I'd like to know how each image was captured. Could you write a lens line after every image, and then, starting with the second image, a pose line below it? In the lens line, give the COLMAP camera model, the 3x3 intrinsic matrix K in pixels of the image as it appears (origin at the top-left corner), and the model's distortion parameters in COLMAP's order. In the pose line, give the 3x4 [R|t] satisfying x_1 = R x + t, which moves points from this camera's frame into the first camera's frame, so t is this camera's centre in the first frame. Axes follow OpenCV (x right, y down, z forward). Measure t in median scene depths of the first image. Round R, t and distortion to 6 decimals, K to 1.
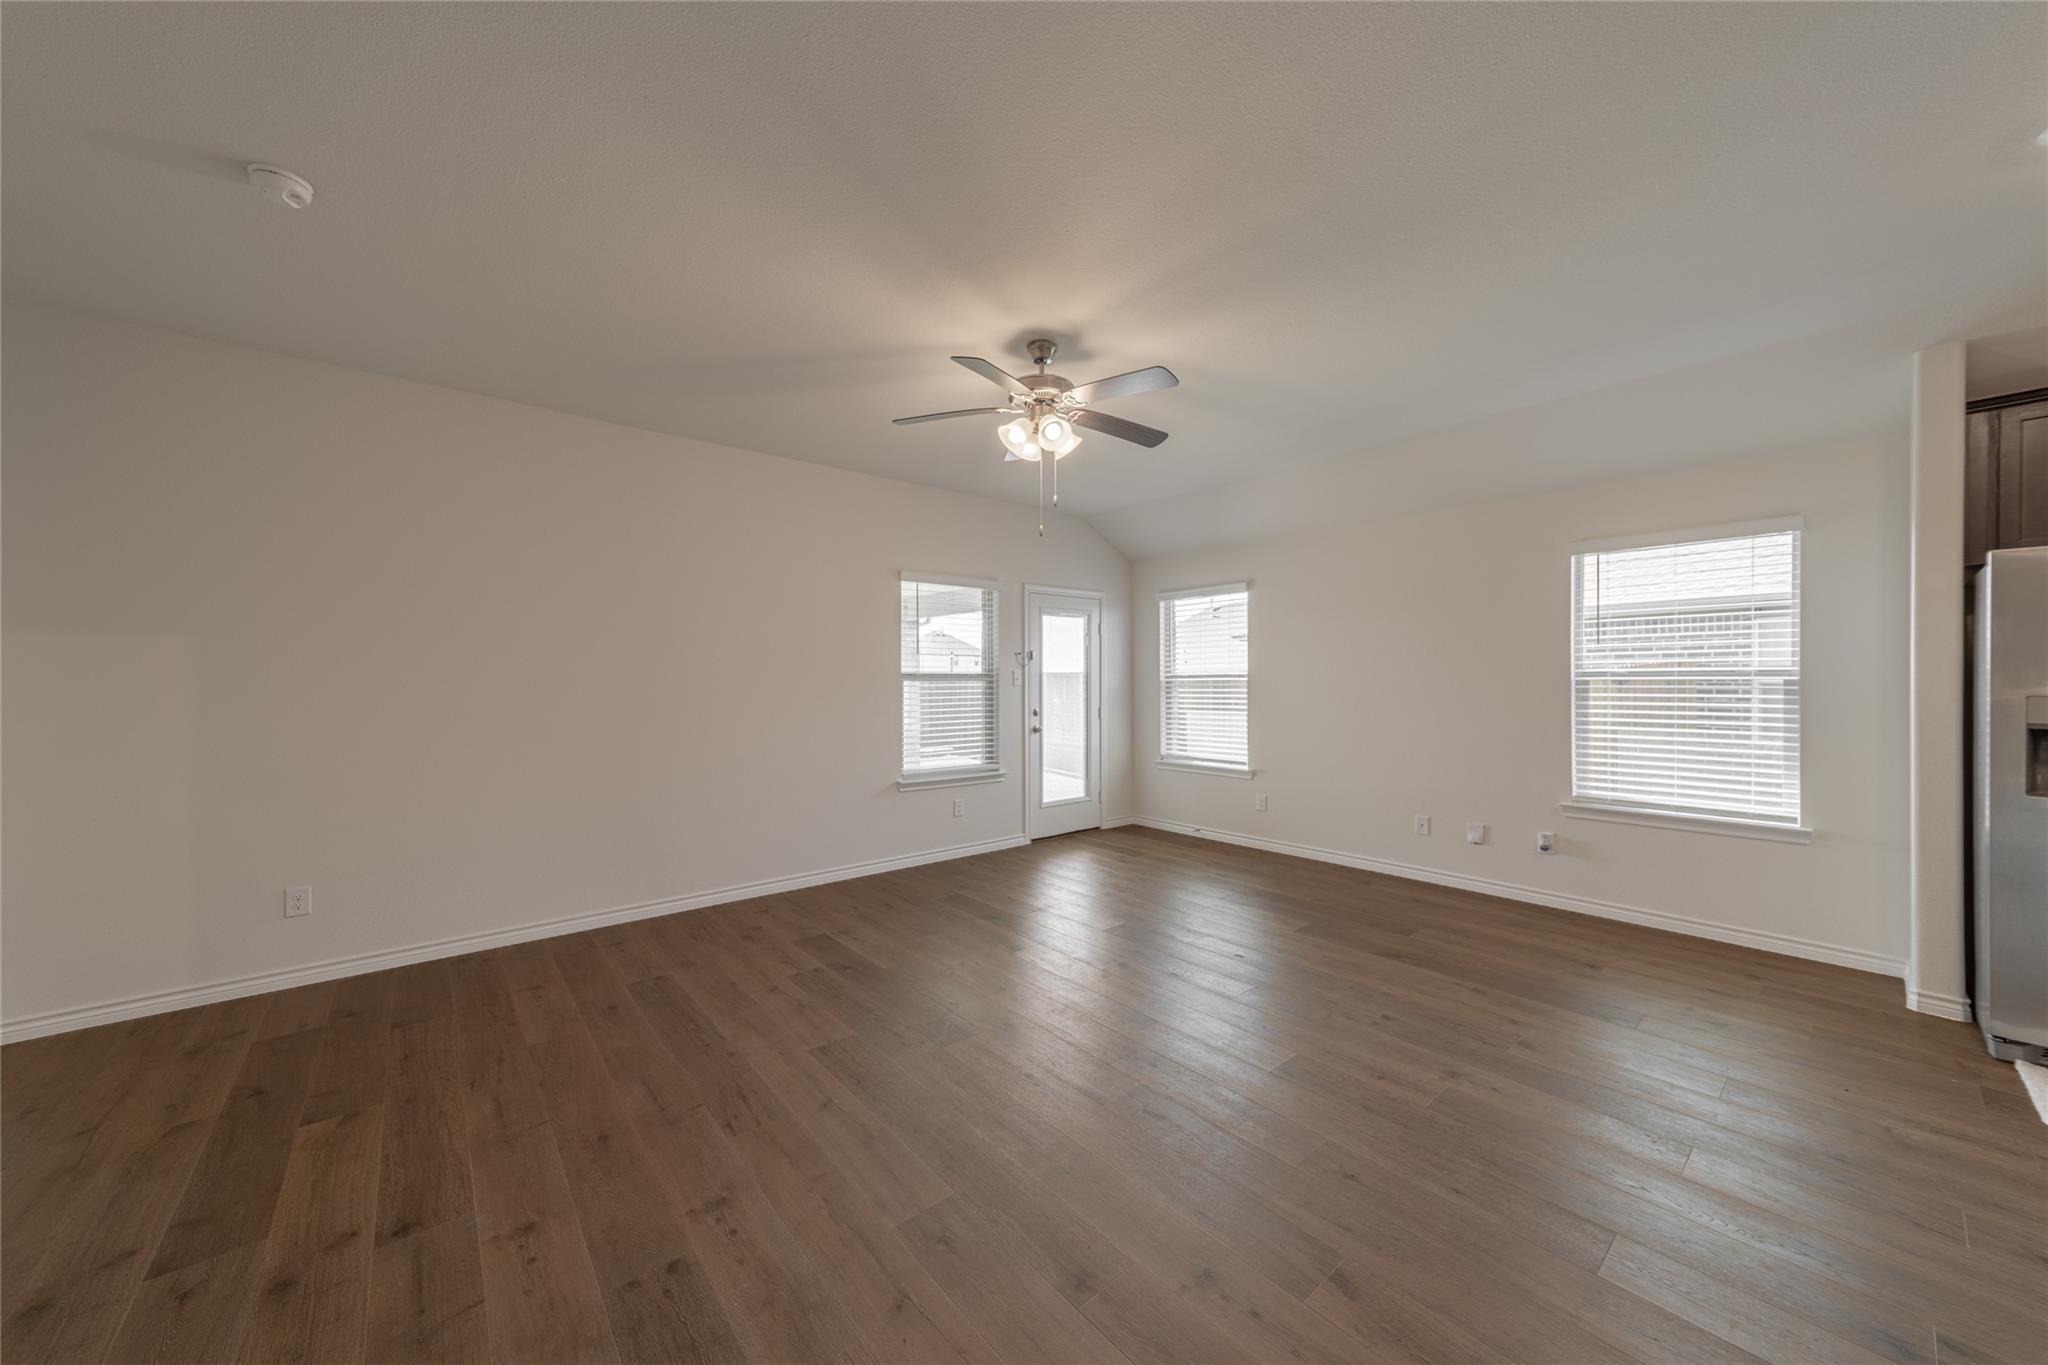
lens RADIAL K [[755.4, 0, 998.3], [0, 755.4, 686.4], [0, 0, 1]] dist [0.009141, 0.000035]
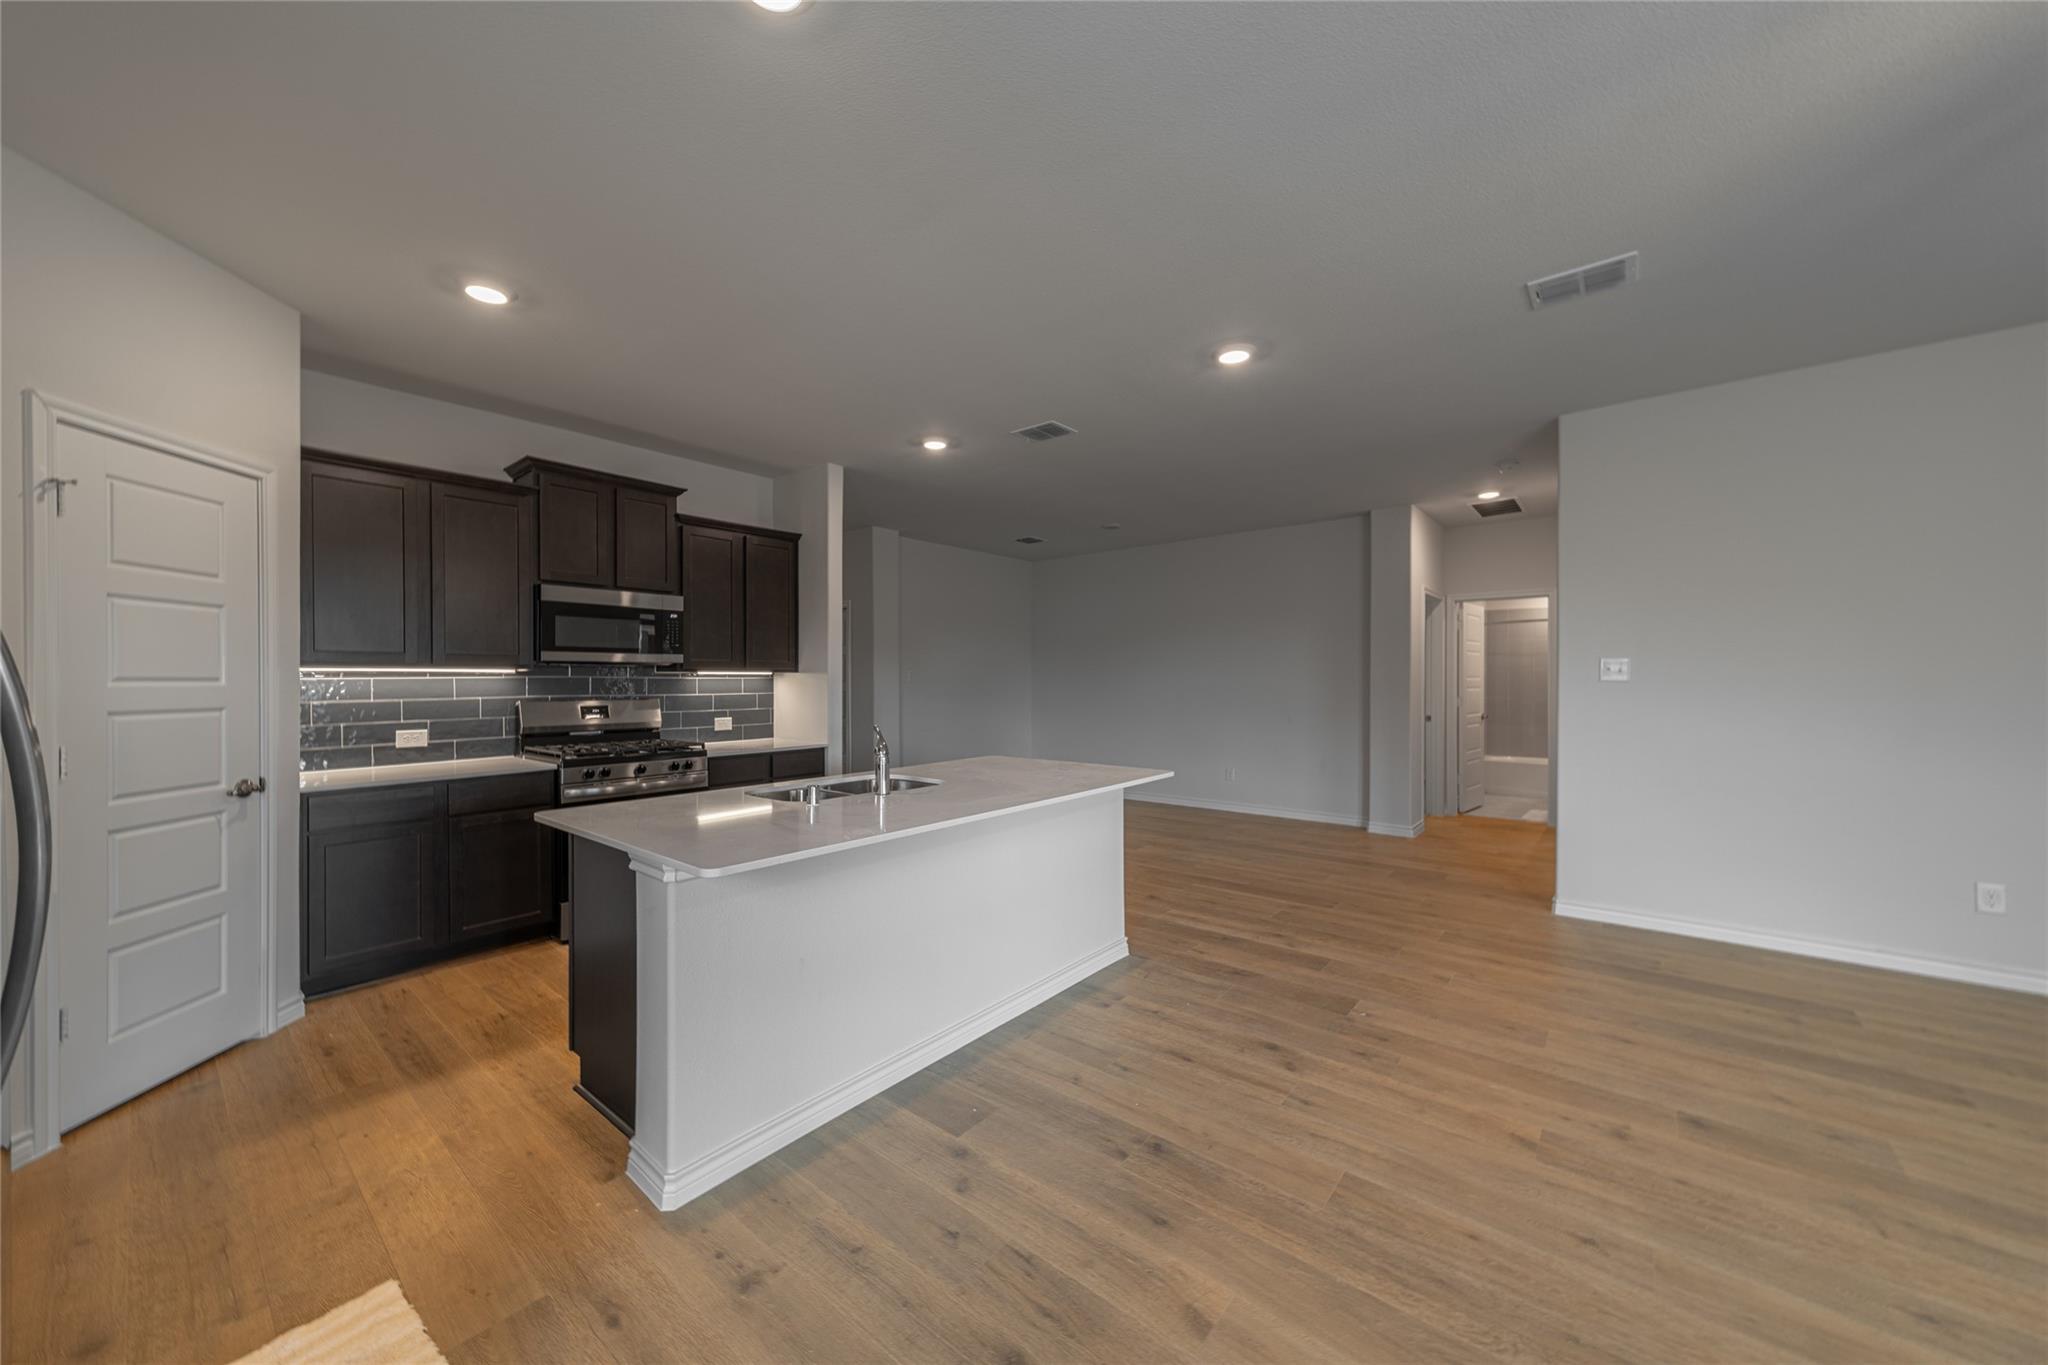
lens RADIAL K [[716.9, 0, 1024.0], [0, 716.9, 682.5], [0, 0, 1]] dist [0.005273, 0.000029]
pose [[-0.984050, 0.008122, -0.177704, 0.608888], [0.005656, 0.999881, 0.014381, -0.002286], [0.177800, 0.013146, -0.983979, 0.831705]]
